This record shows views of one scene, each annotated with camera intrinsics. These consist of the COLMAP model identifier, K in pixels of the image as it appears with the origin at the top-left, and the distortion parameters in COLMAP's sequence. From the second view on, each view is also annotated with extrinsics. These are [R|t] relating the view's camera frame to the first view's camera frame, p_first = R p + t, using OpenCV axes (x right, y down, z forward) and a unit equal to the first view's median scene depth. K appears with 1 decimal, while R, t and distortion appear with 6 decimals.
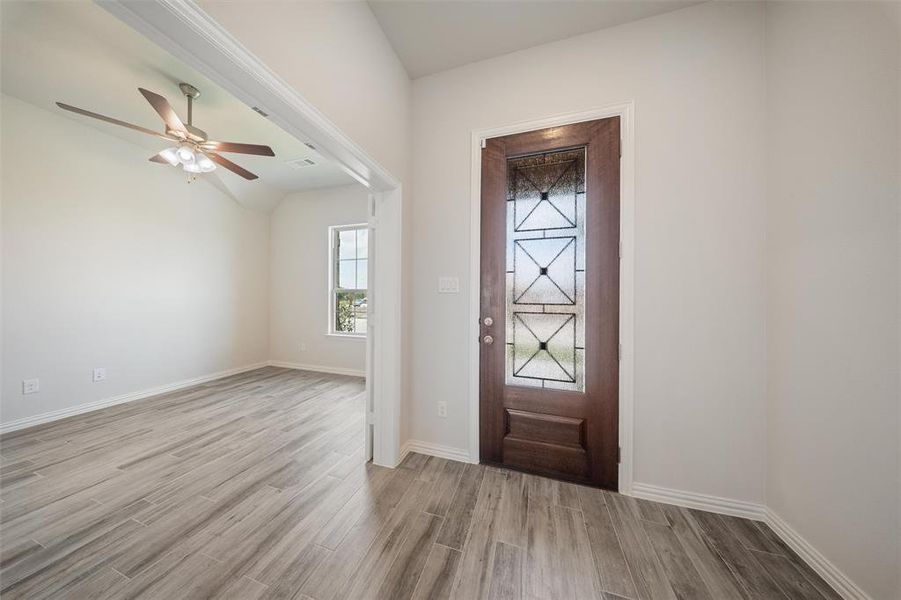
lens RADIAL K [[259.4, 0, 446.4], [0, 259.4, 300.2], [0, 0, 1]] dist [-0.000792, -0.001564]
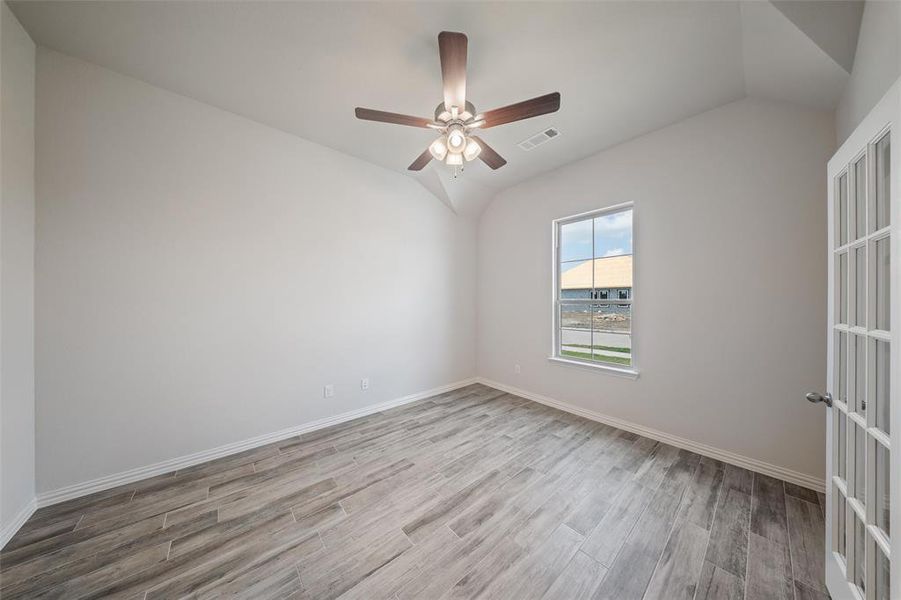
lens RADIAL K [[265.3, 0, 444.3], [0, 265.3, 302.1], [0, 0, 1]] dist [-0.002388, -0.000141]
pose [[0.844495, -0.006861, -0.535520, -0.434563], [0.000691, 0.999931, -0.011721, -0.039025], [0.535563, 0.009528, 0.844441, 0.213787]]
